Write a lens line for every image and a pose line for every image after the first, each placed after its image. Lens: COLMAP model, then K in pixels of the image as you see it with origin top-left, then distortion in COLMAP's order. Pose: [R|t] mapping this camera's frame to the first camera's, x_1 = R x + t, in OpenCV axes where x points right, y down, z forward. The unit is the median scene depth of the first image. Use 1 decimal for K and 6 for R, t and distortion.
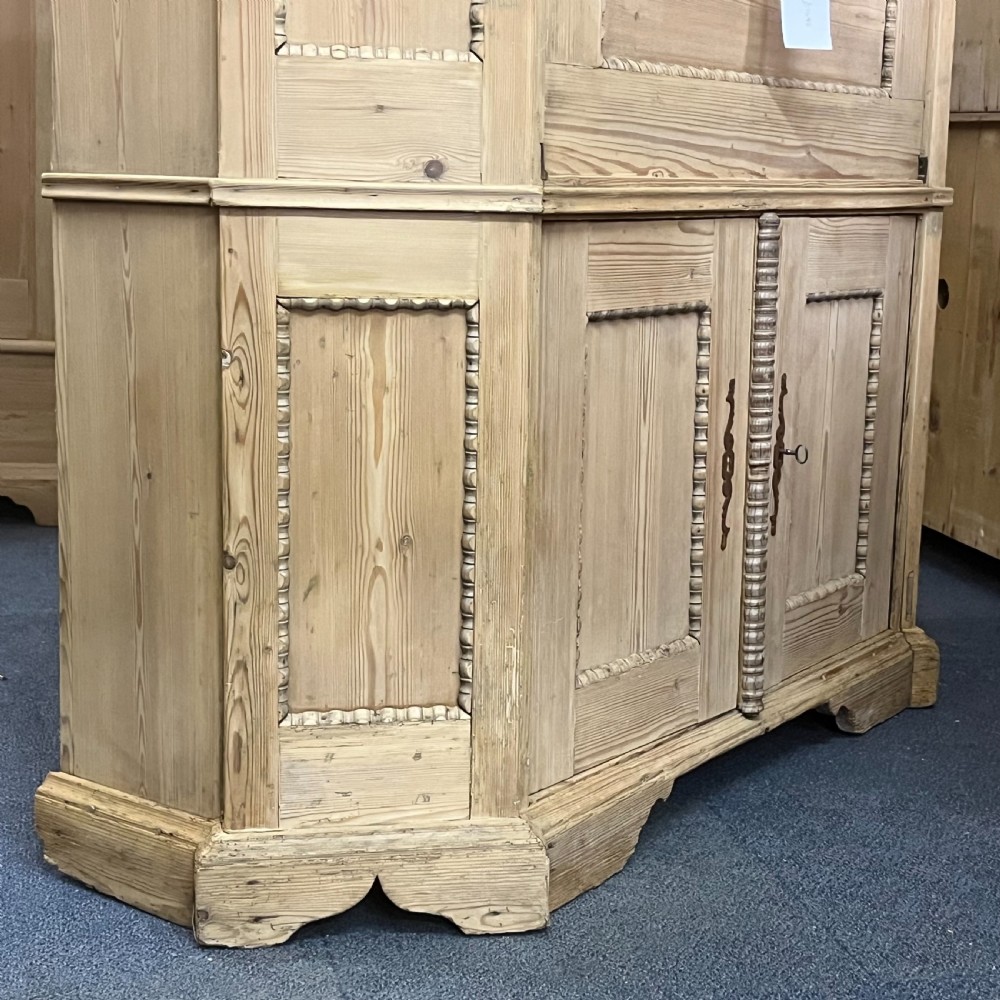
lens RADIAL K [[1863.3, 0, 505.3], [0, 1863.3, 499.7], [0, 0, 1]] dist [0.098703, 0.000000]
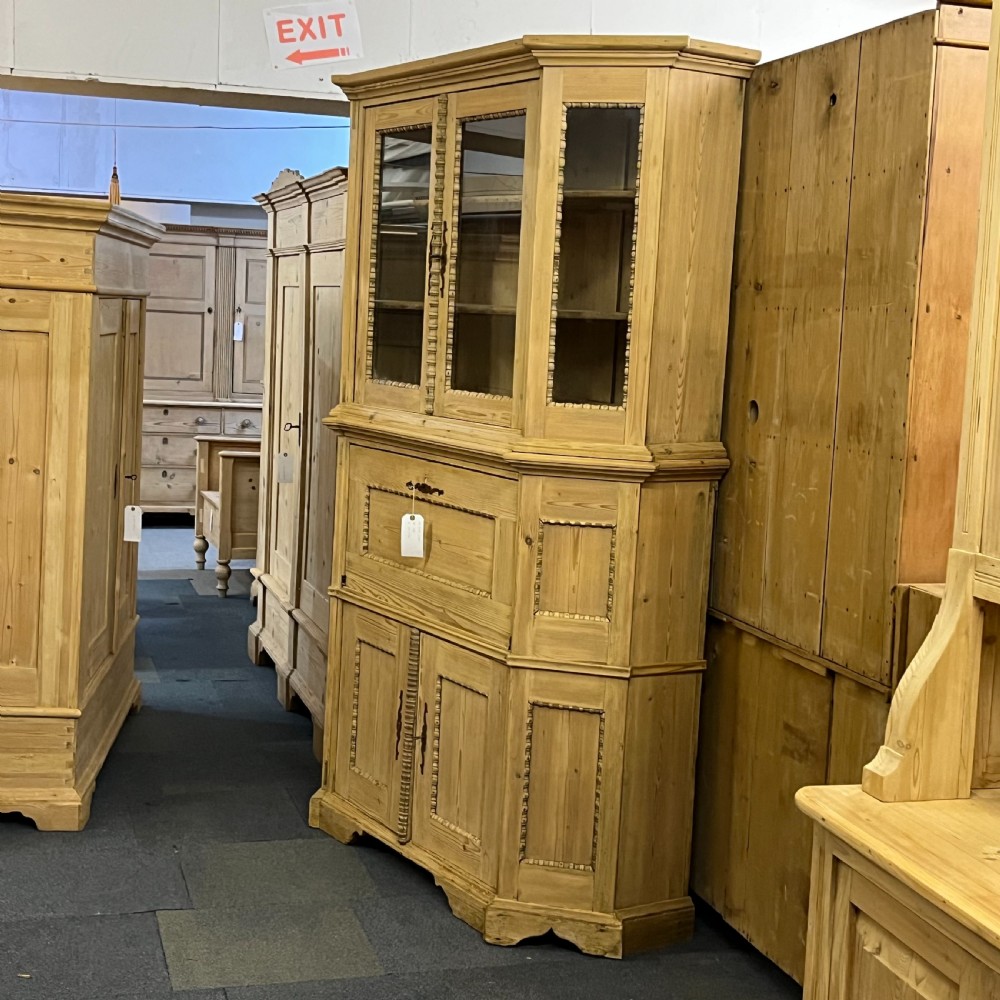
lens RADIAL K [[1625.7, 0, 500.0], [0, 1625.7, 505.9], [0, 0, 1]] dist [0.088075, 0.000000]
pose [[-0.380576, 0.064069, -0.922527, 2.212803], [-0.226062, 0.960884, 0.159992, -0.729812], [0.896693, 0.269437, -0.351206, 1.980274]]
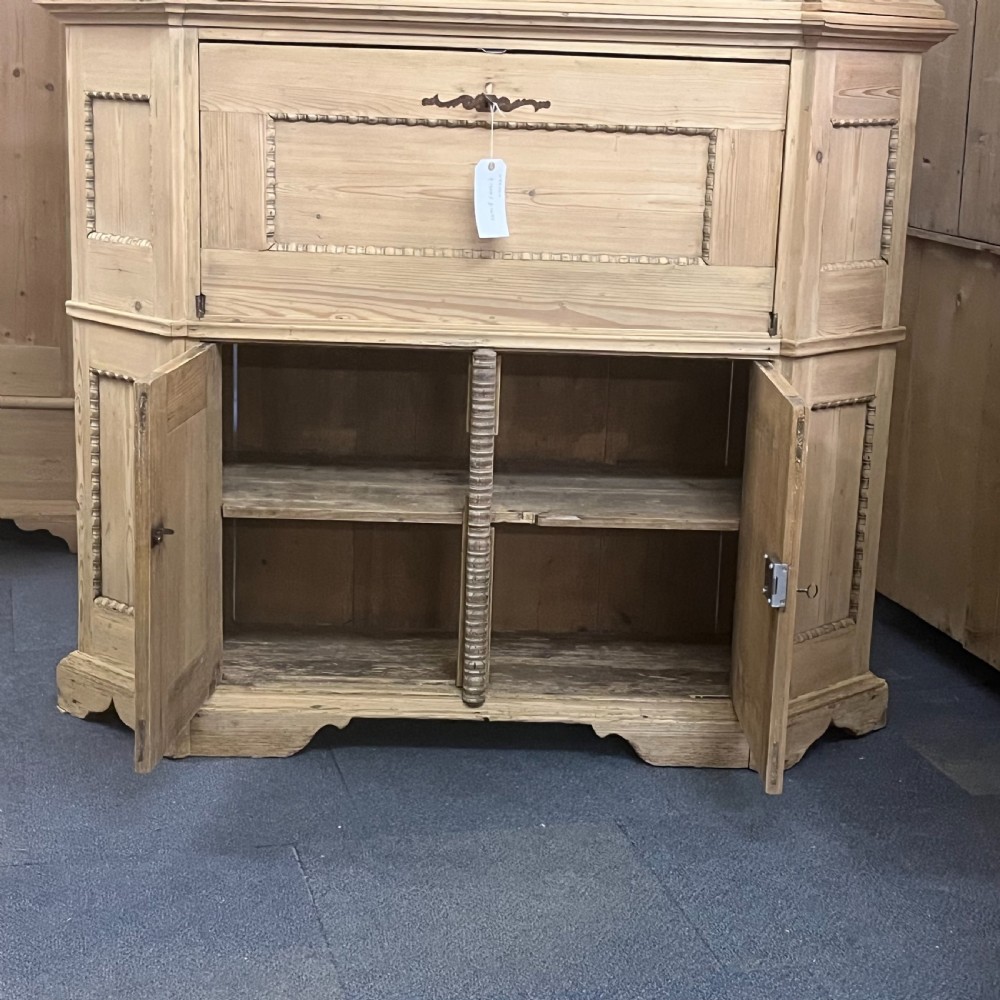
lens RADIAL K [[1863.3, 0, 492.3], [0, 1863.3, 508.0], [0, 0, 1]] dist [0.098703, 0.000000]
pose [[0.576444, 0.183846, -0.796187, 1.418056], [-0.161722, 0.980756, 0.109377, -0.211667], [0.800974, 0.065711, 0.595083, 0.207892]]
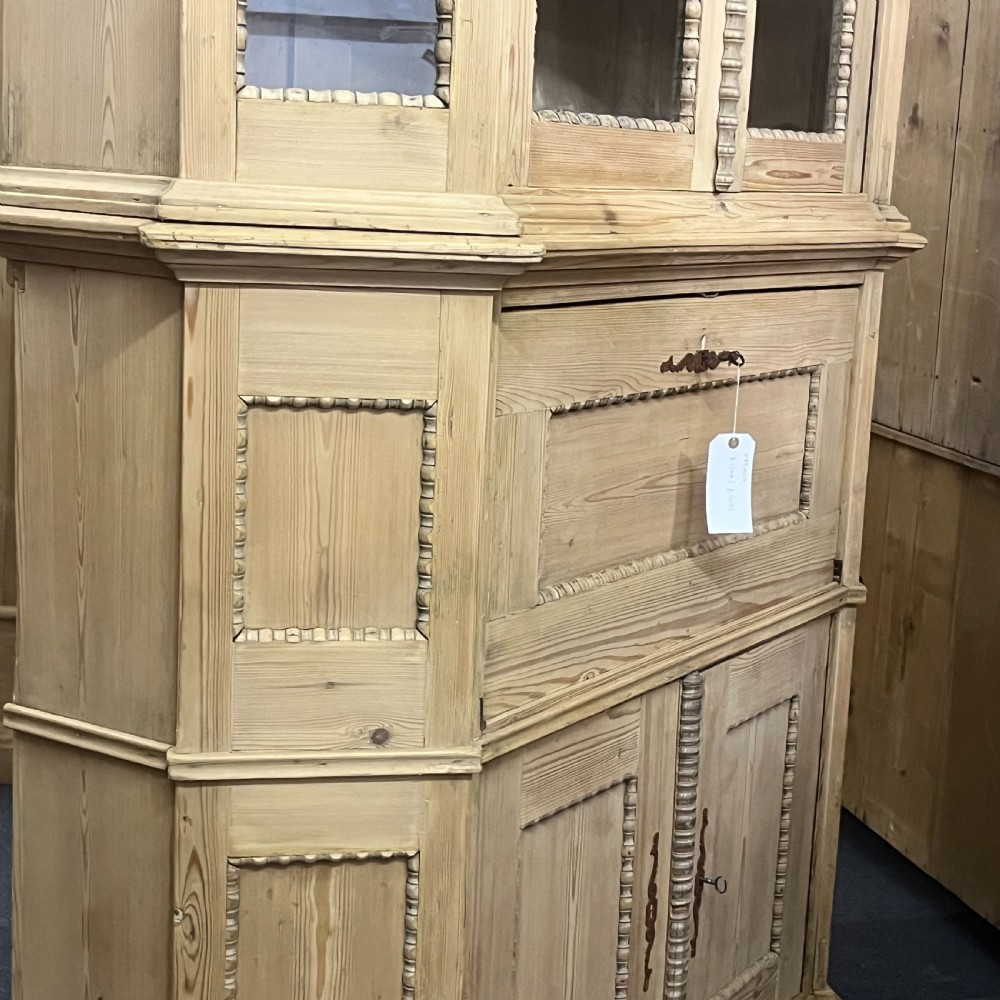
lens RADIAL K [[1863.3, 0, 507.6], [0, 1863.3, 490.3], [0, 0, 1]] dist [0.098703, 0.000000]
pose [[0.998947, 0.018143, 0.042134, -0.011502], [-0.018107, 0.999835, -0.001246, -0.282986], [-0.042150, 0.000481, 0.999111, -0.057946]]
